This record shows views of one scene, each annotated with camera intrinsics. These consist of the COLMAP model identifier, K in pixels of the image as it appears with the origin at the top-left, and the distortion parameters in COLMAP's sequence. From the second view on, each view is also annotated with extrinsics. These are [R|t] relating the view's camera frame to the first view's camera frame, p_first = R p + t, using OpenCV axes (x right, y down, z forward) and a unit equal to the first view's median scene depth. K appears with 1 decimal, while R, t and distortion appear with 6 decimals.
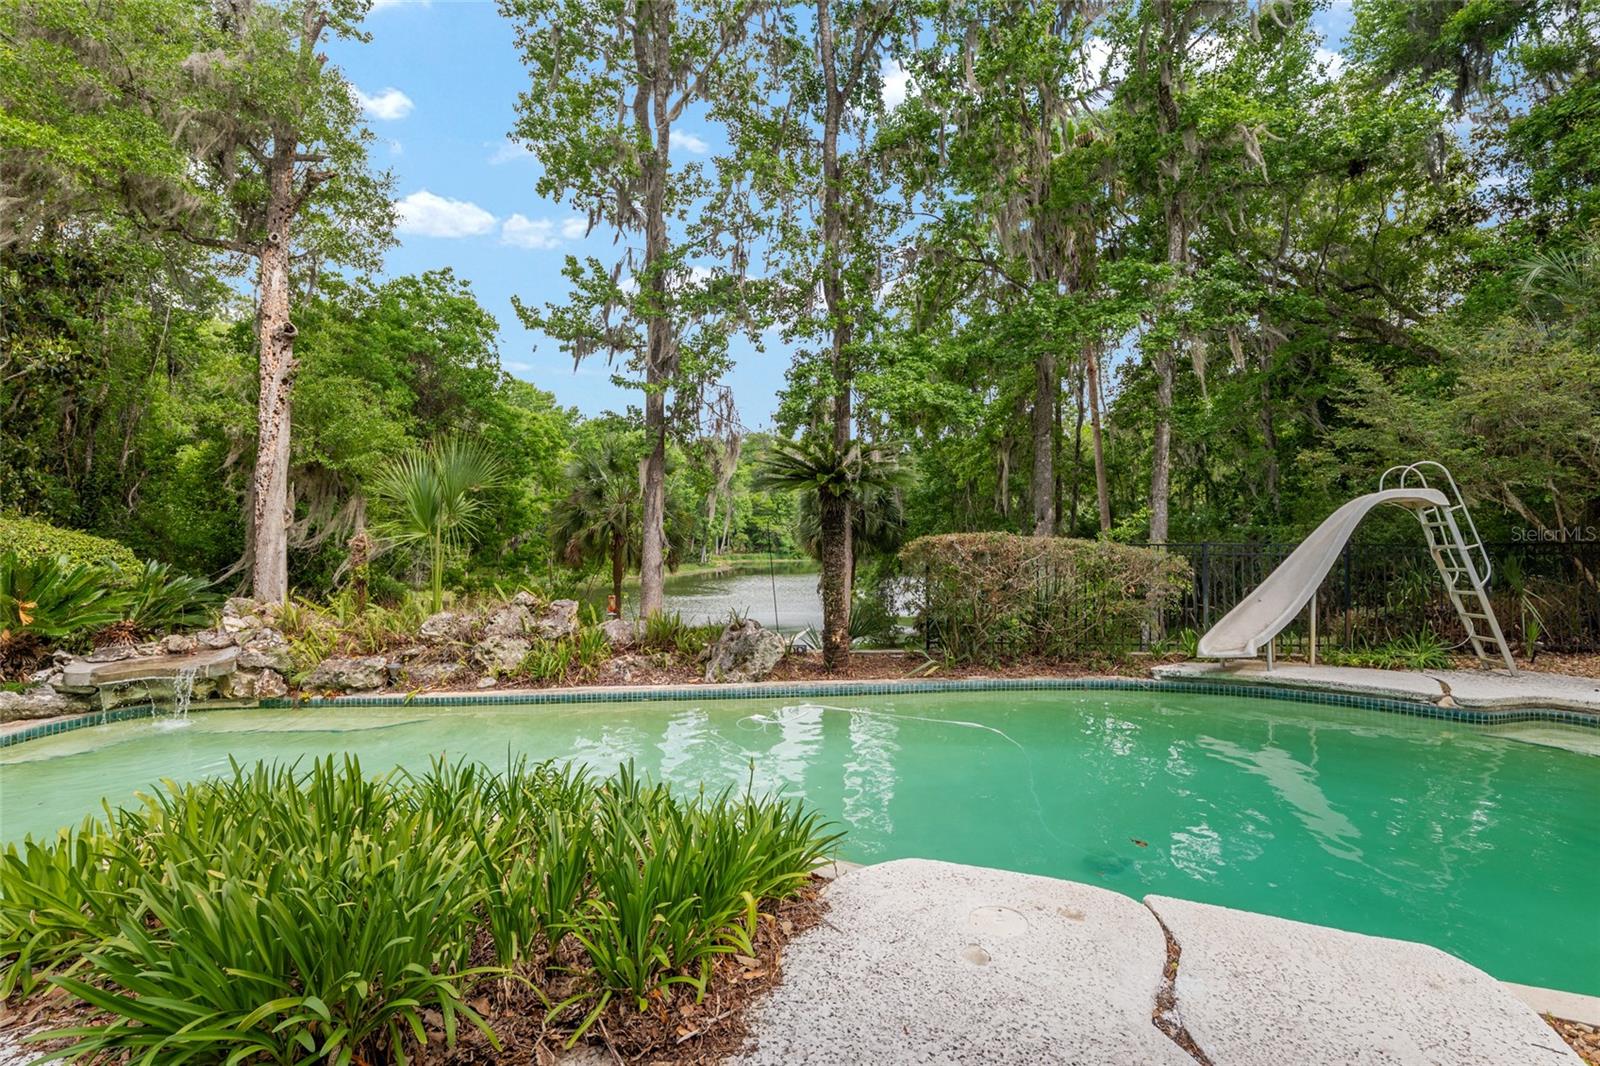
lens RADIAL K [[709.0, 0, 788.7], [0, 709.0, 535.6], [0, 0, 1]] dist [-0.003399, -0.000408]
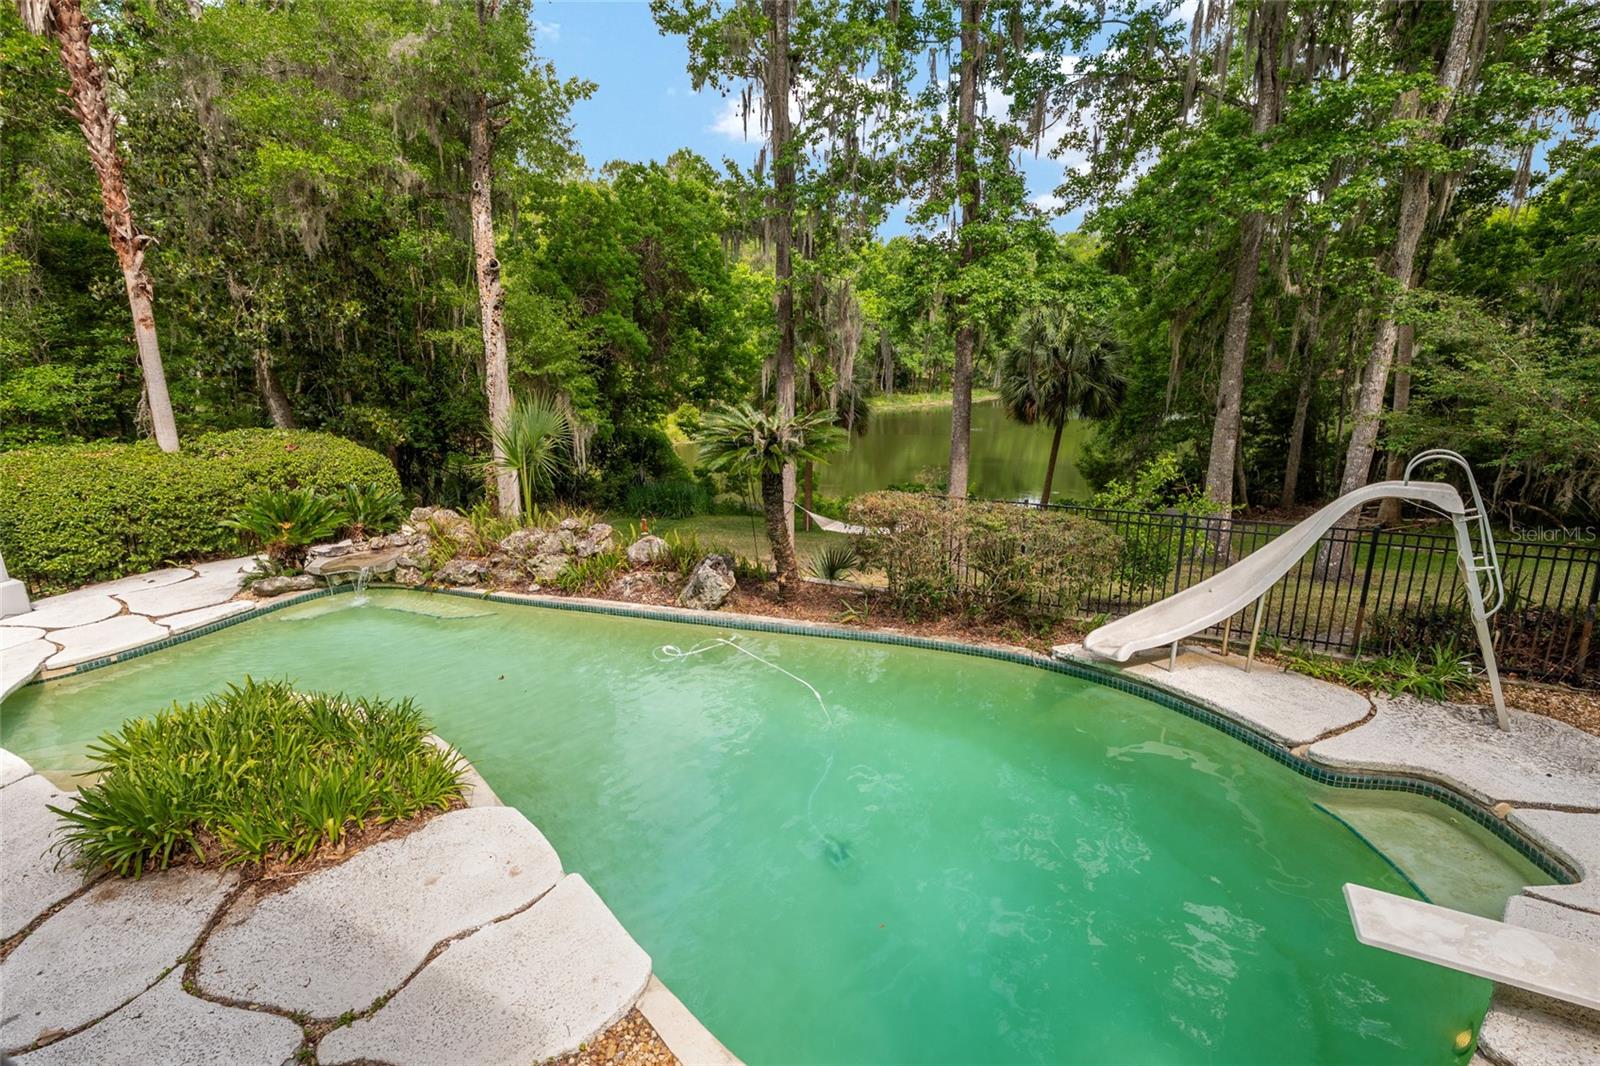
lens RADIAL K [[703.6, 0, 794.3], [0, 703.6, 533.3], [0, 0, 1]] dist [-0.001405, -0.000594]
pose [[0.911751, 0.089364, -0.400904, 0.569858], [0.014910, 0.968201, 0.249728, -0.228678], [0.410472, -0.233668, 0.881426, 0.000938]]
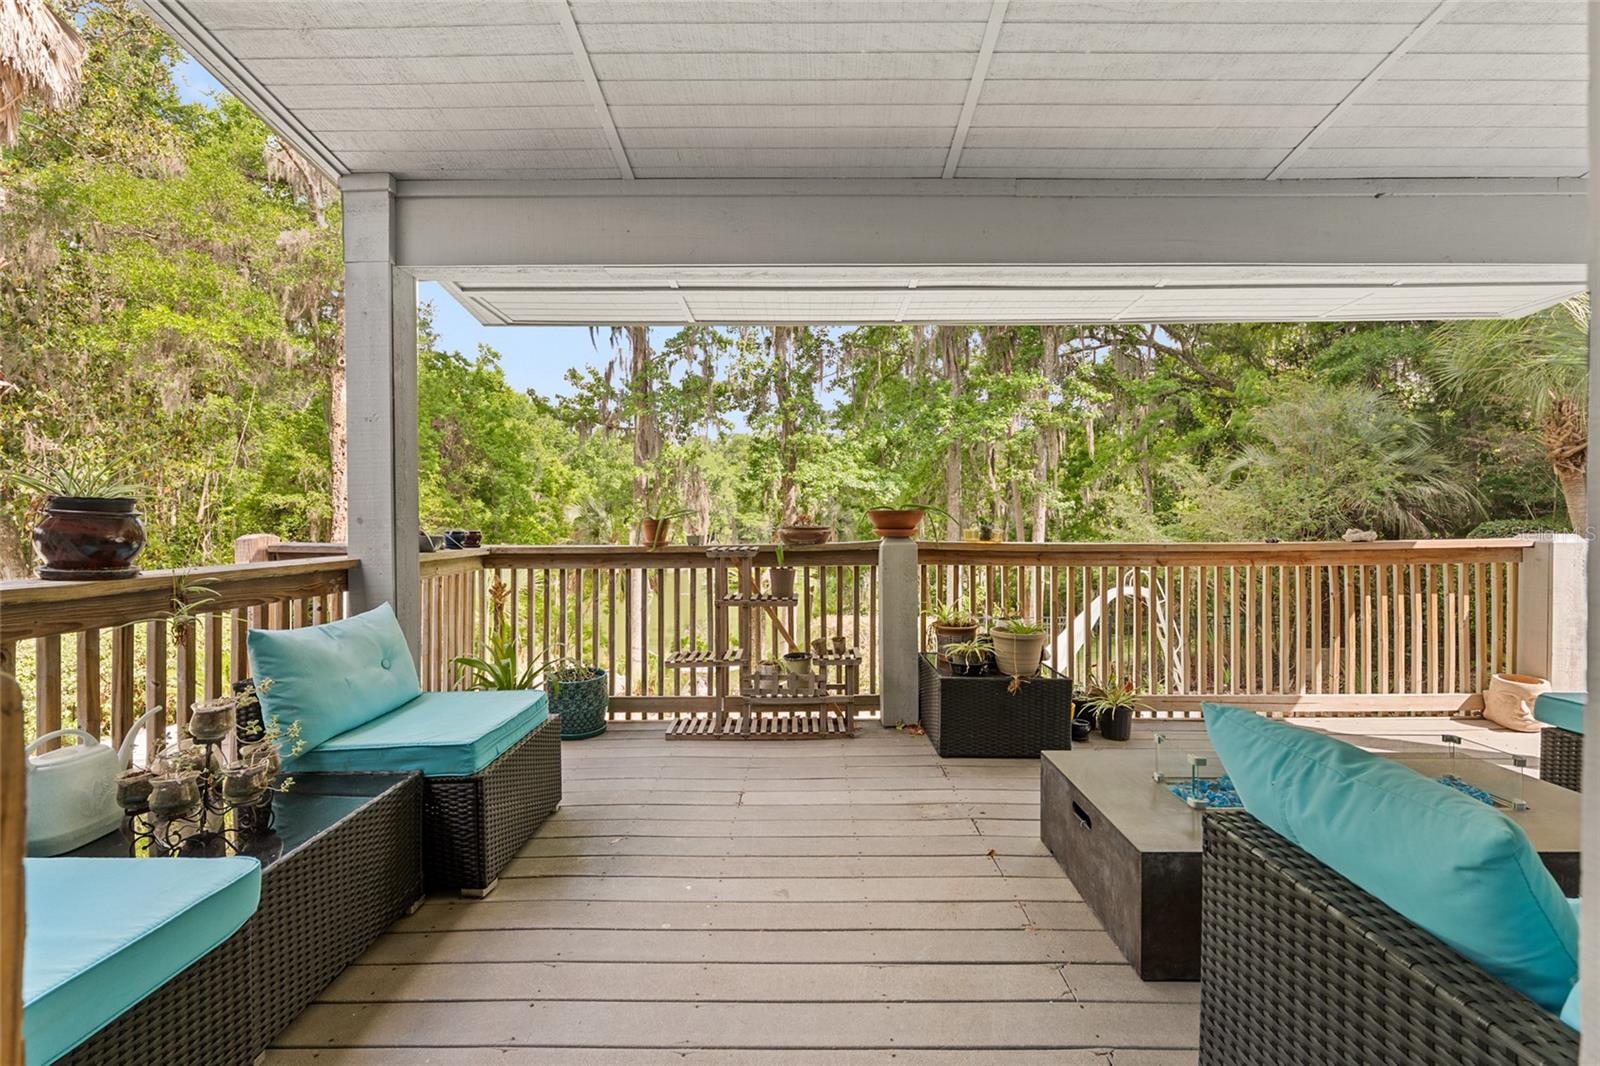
lens RADIAL K [[667.5, 0, 800.0], [0, 667.5, 533.0], [0, 0, 1]] dist [-0.012182, 0.000374]
pose [[0.999226, -0.004729, 0.039053, 0.099535], [0.004274, 0.999922, 0.011722, -0.211093], [-0.039105, -0.011546, 0.999168, -0.421137]]
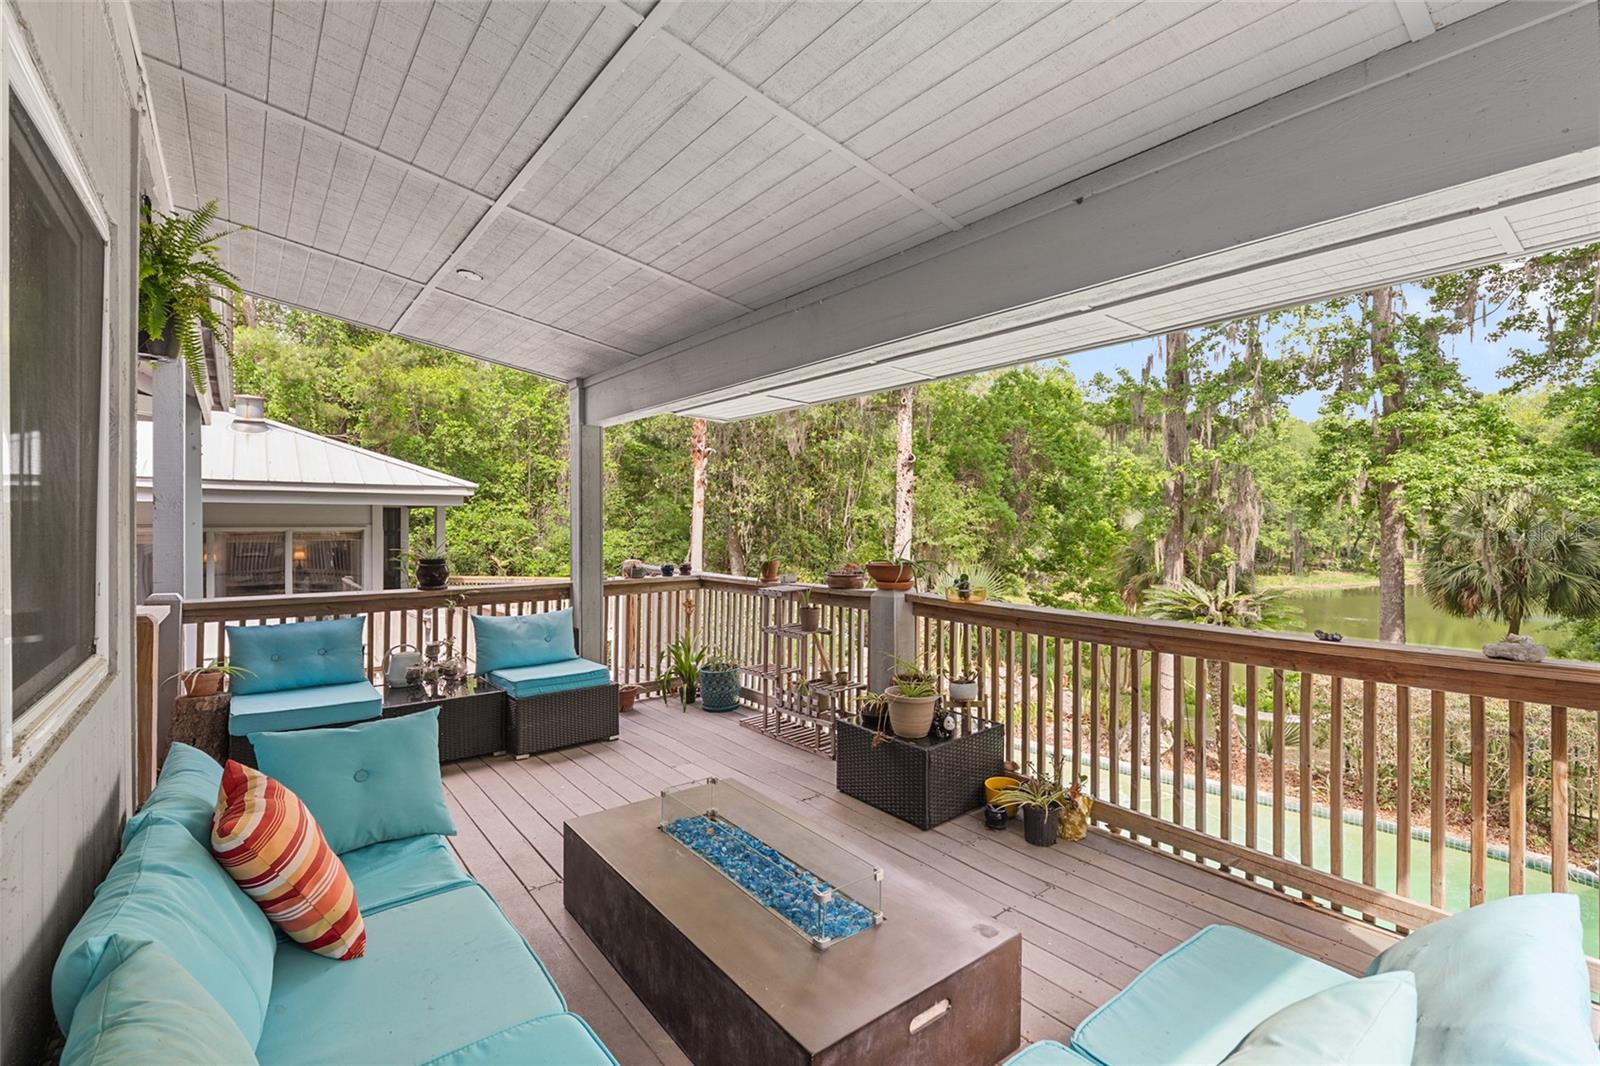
lens RADIAL K [[695.3, 0, 803.4], [0, 695.3, 524.6], [0, 0, 1]] dist [-0.003293, -0.000460]
pose [[0.665058, 0.001086, -0.746791, 0.502455], [-0.001953, 0.999998, -0.000285, -0.247647], [0.746789, 0.001648, 0.665059, -0.360507]]
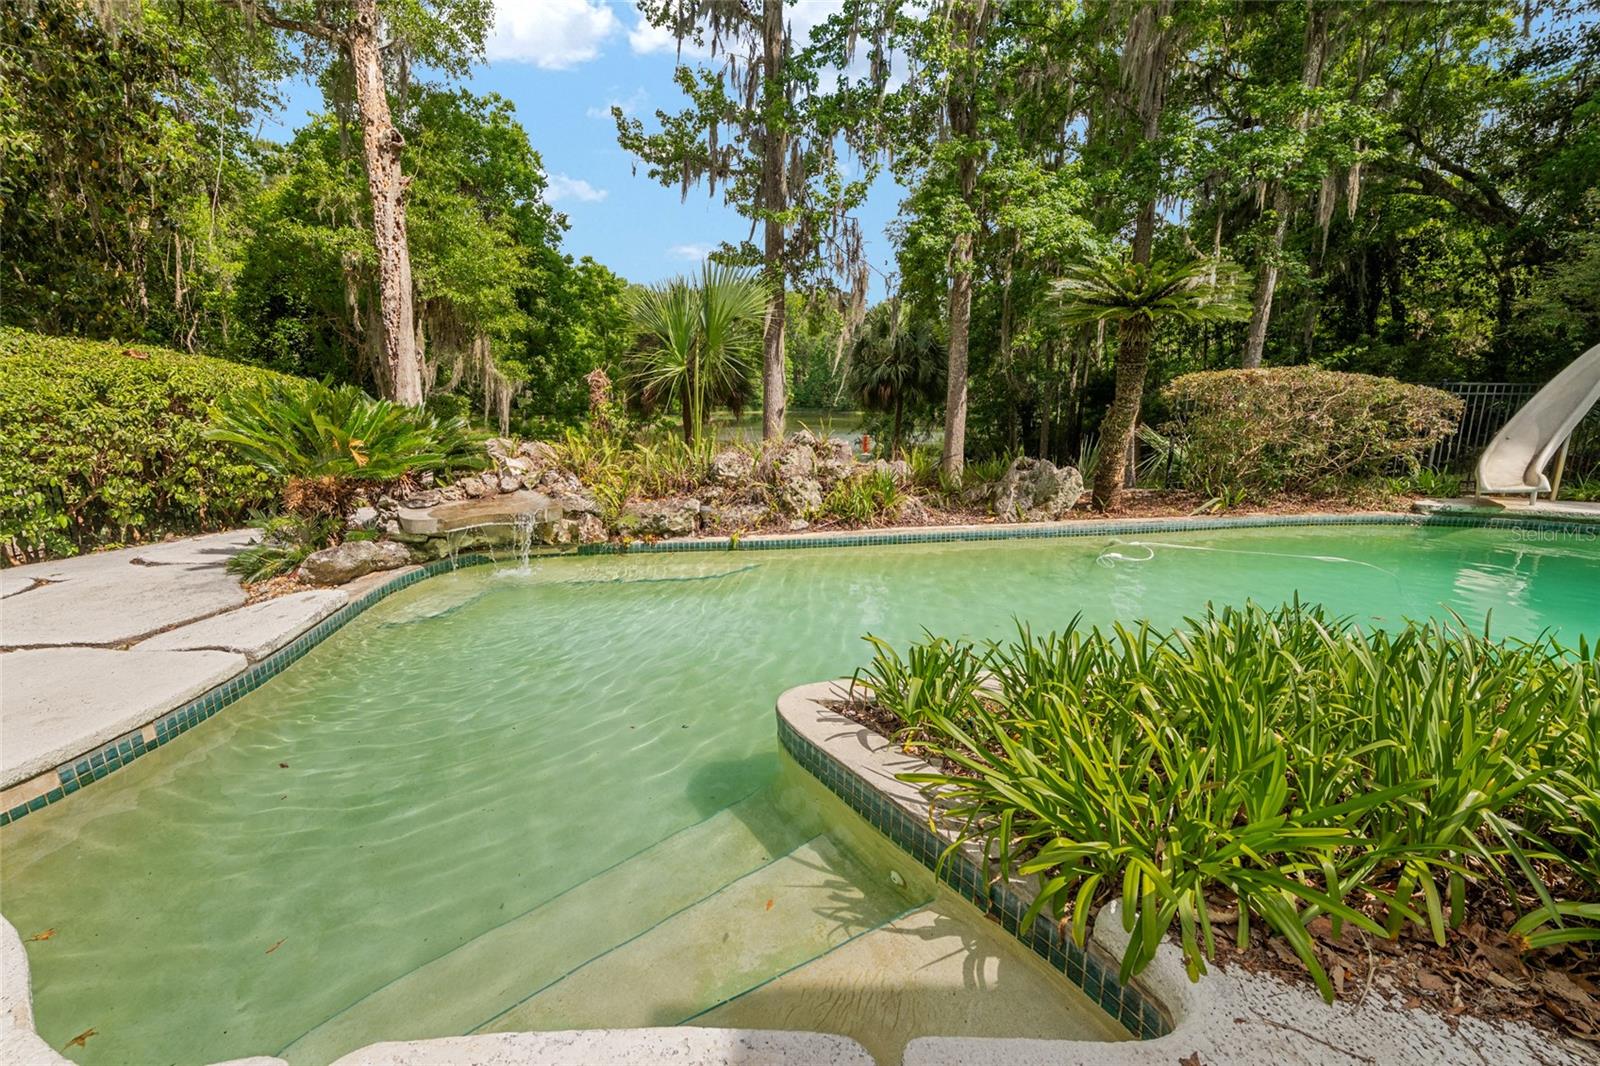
lens RADIAL K [[646.0, 0, 789.0], [0, 646.0, 536.2], [0, 0, 1]] dist [-0.011285, 0.000549]
pose [[0.998110, -0.013018, 0.060061, -0.467766], [-0.000662, 0.974973, 0.222323, 0.026392], [-0.061452, -0.221943, 0.973121, 0.137547]]
